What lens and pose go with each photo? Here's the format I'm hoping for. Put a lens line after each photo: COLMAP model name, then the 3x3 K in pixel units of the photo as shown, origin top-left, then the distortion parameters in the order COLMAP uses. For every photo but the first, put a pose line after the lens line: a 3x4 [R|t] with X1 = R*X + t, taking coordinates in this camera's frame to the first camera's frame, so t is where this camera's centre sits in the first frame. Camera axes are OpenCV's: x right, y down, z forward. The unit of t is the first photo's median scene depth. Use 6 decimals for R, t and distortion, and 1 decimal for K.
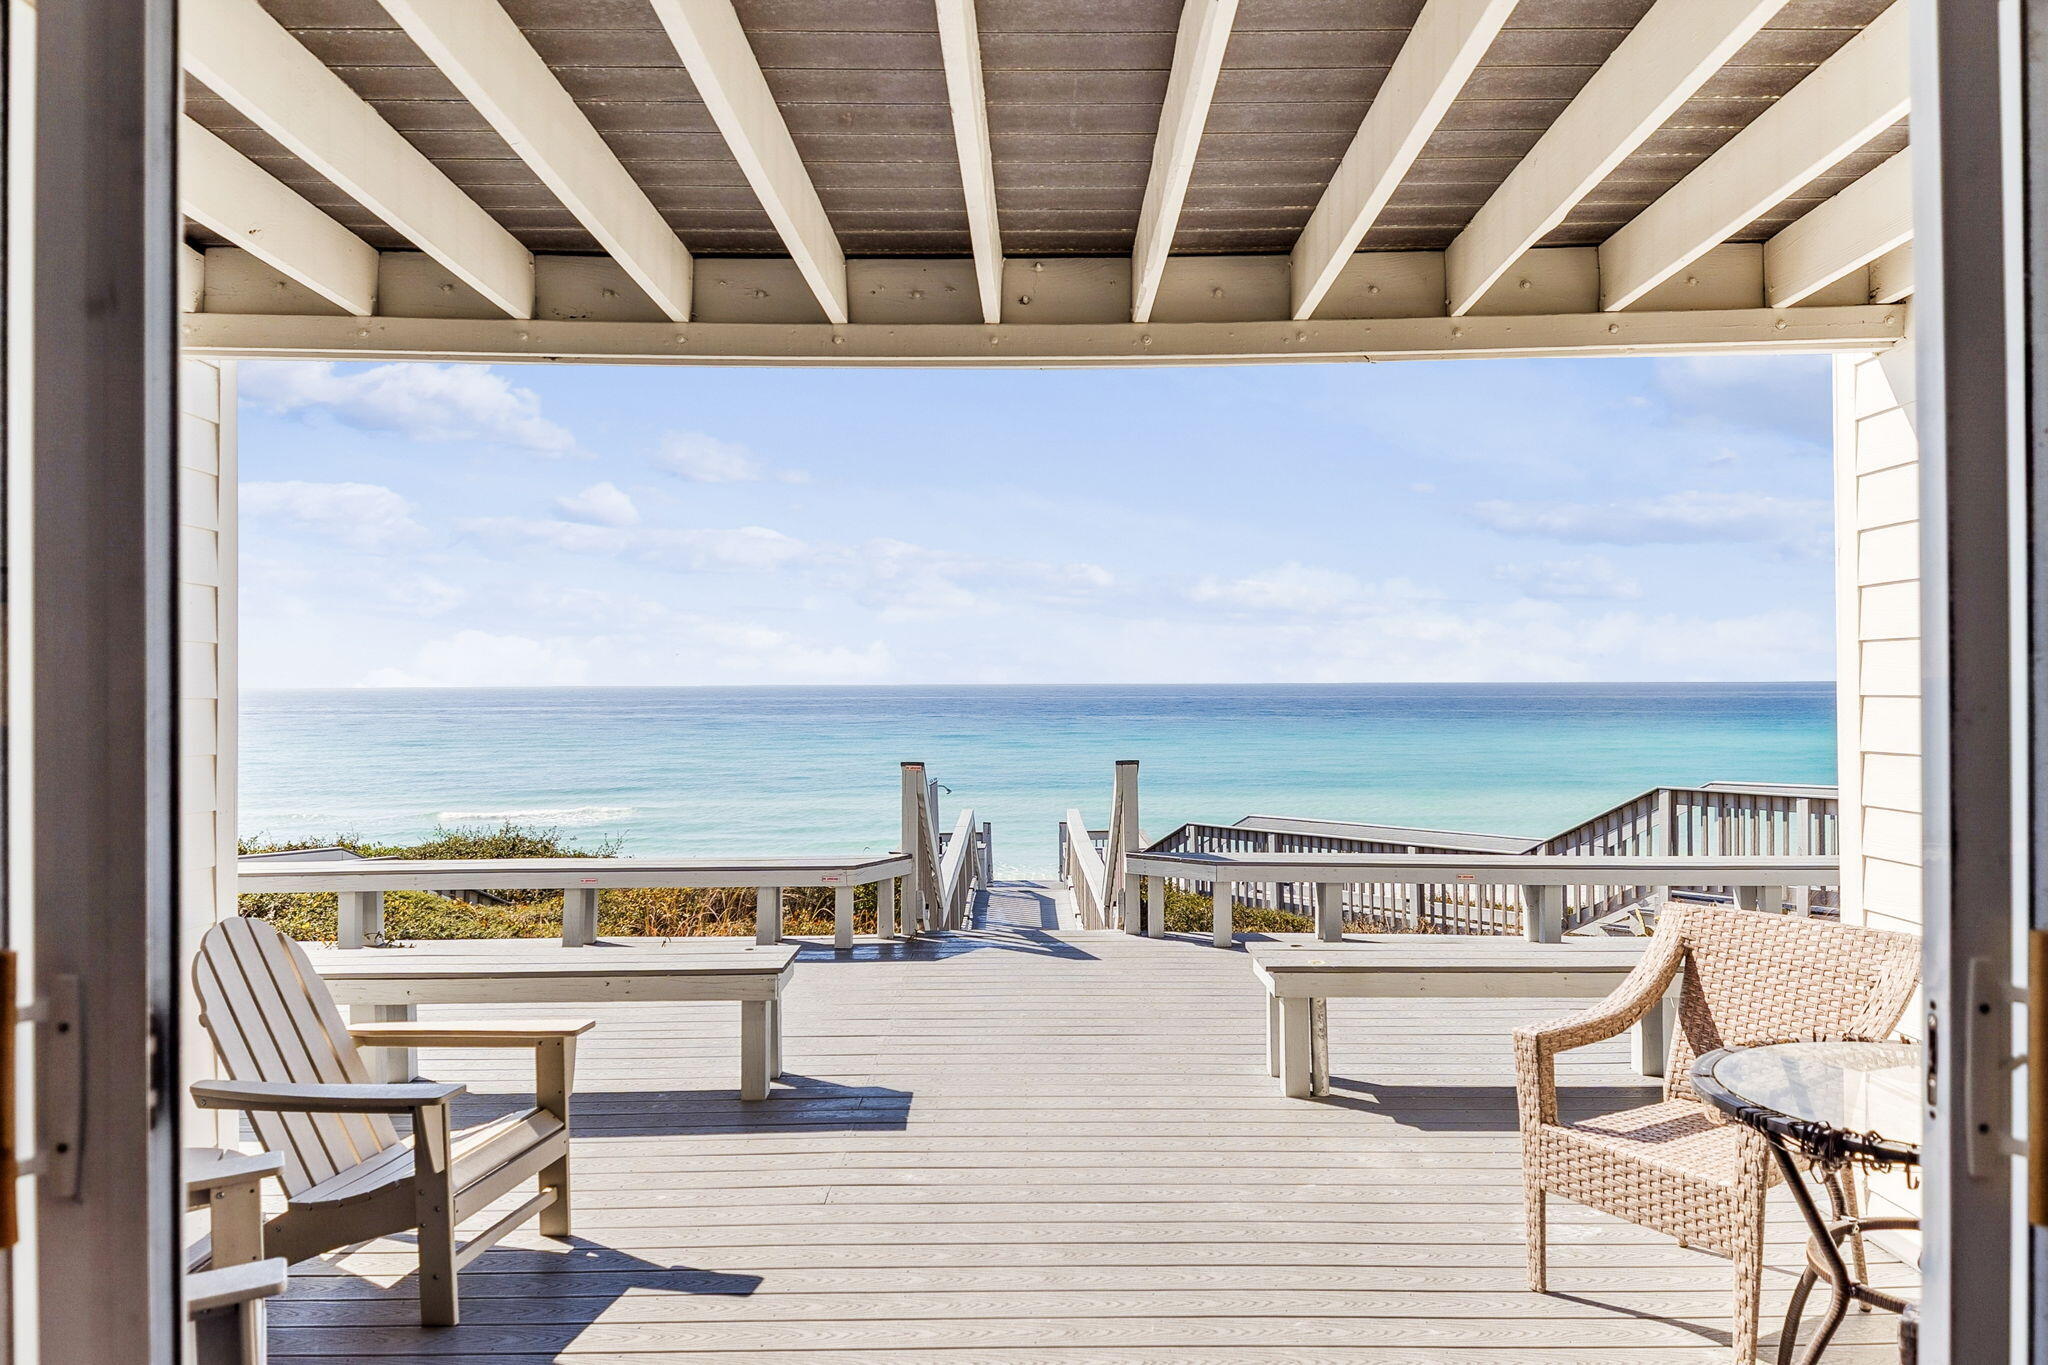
lens RADIAL K [[1384.9, 0, 1018.9], [0, 1384.9, 668.5], [0, 0, 1]] dist [0.047412, -0.068474]
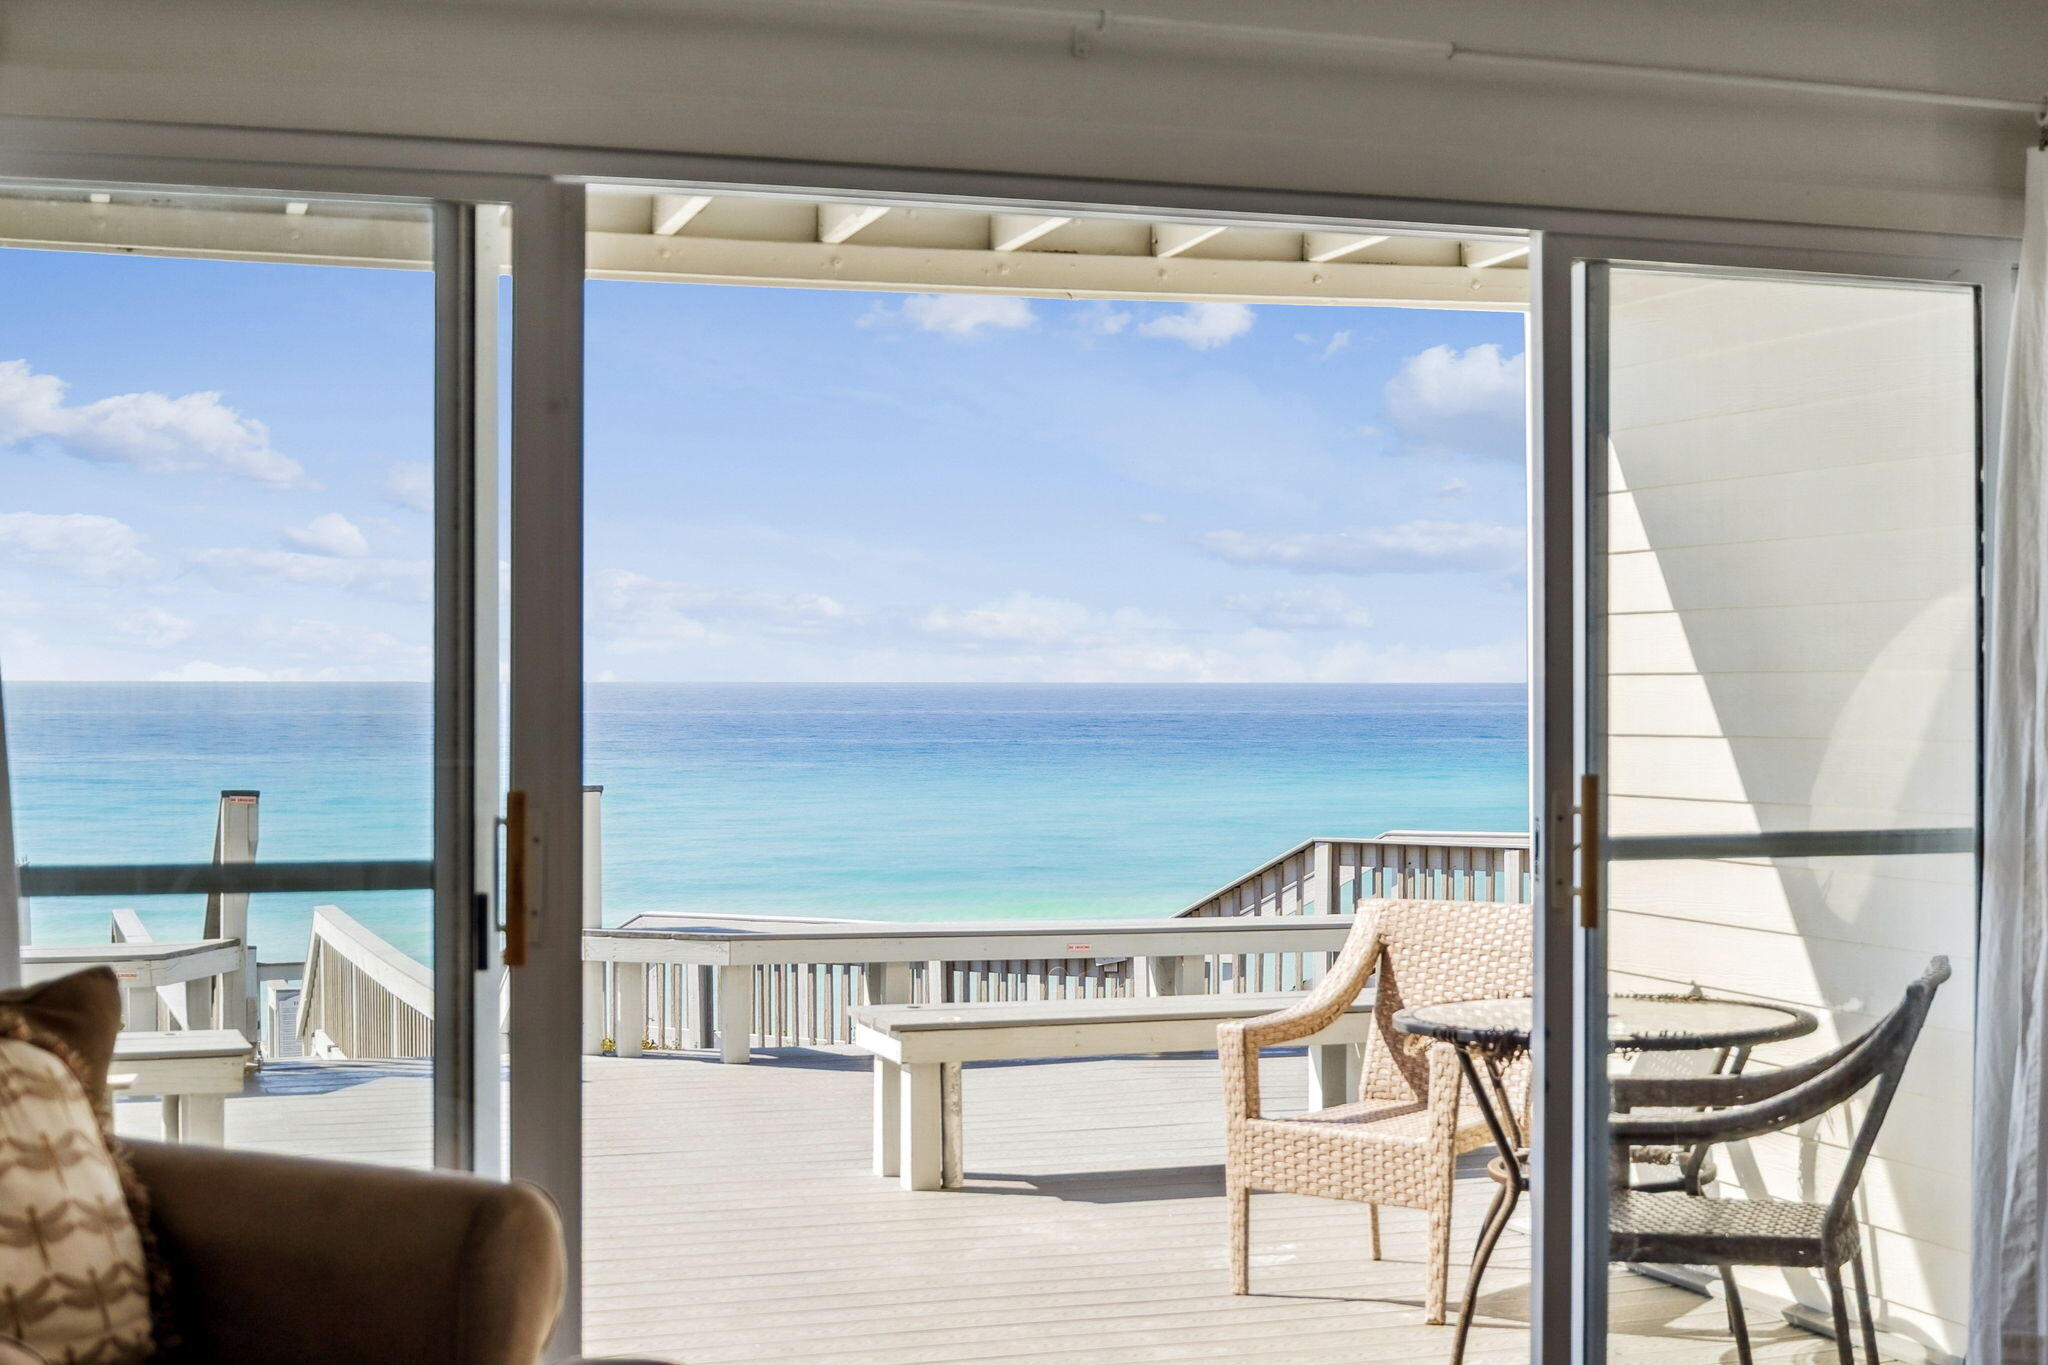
lens RADIAL K [[2928.6, 0, 1026.6], [0, 2928.6, 641.1], [0, 0, 1]] dist [-0.073889, -0.008748]
pose [[0.942201, 0.009149, 0.334923, -0.197223], [-0.007837, 0.999955, -0.005269, 0.005104], [-0.334957, 0.002339, 0.942231, -0.373446]]
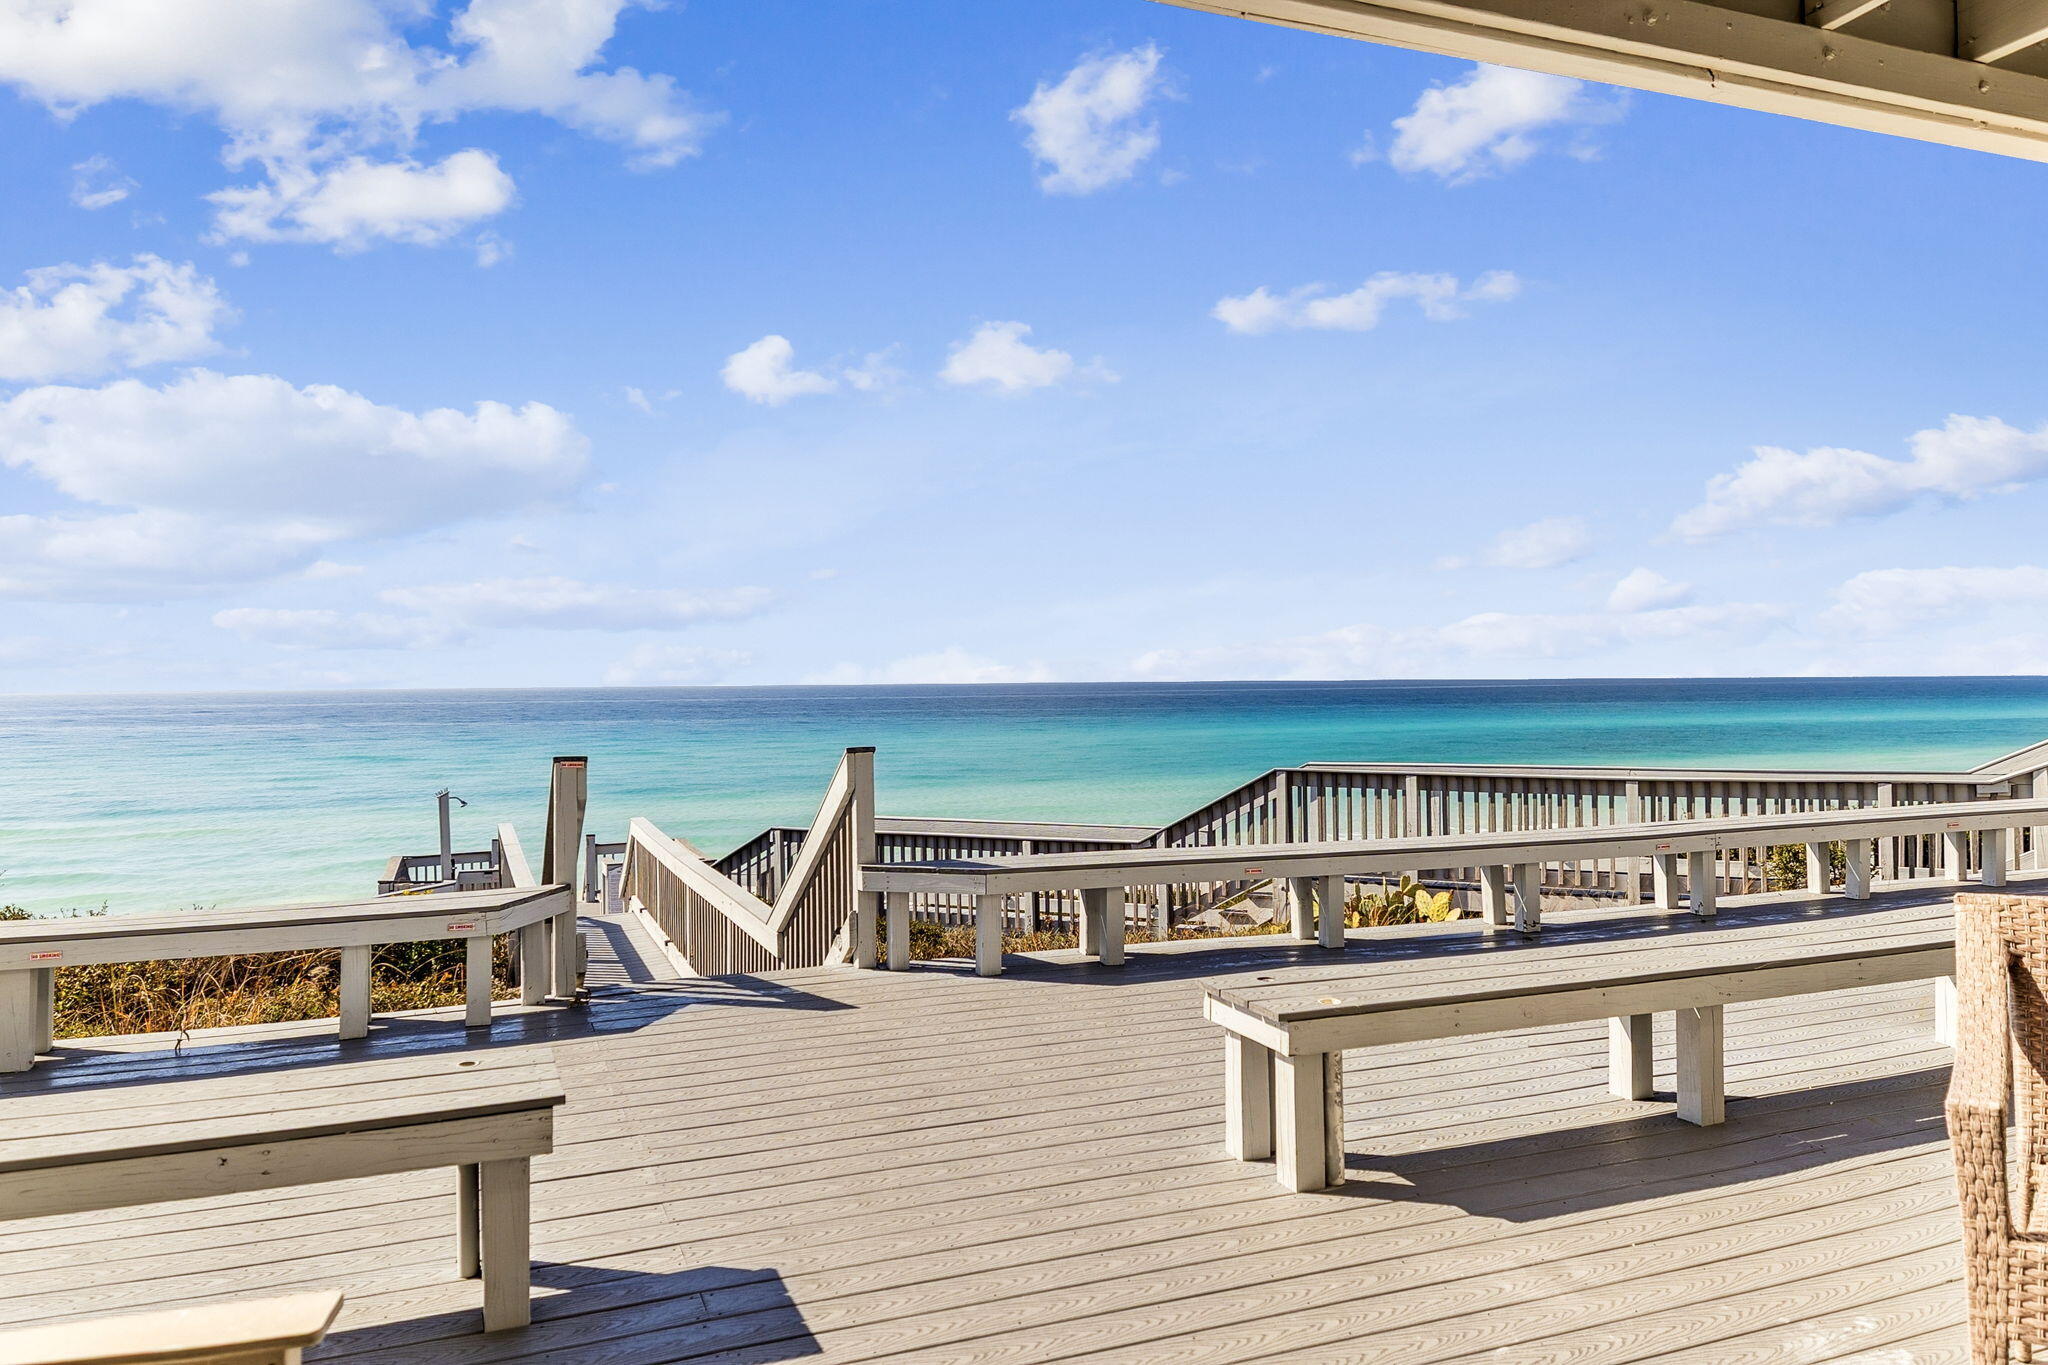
lens RADIAL K [[1384.9, 0, 1018.9], [0, 1384.9, 668.5], [0, 0, 1]] dist [0.047412, -0.068474]
pose [[0.929655, -0.001661, 0.368428, -0.137294], [0.002438, 0.999996, -0.001643, 0.024379], [-0.368424, 0.002426, 0.929655, 0.251945]]
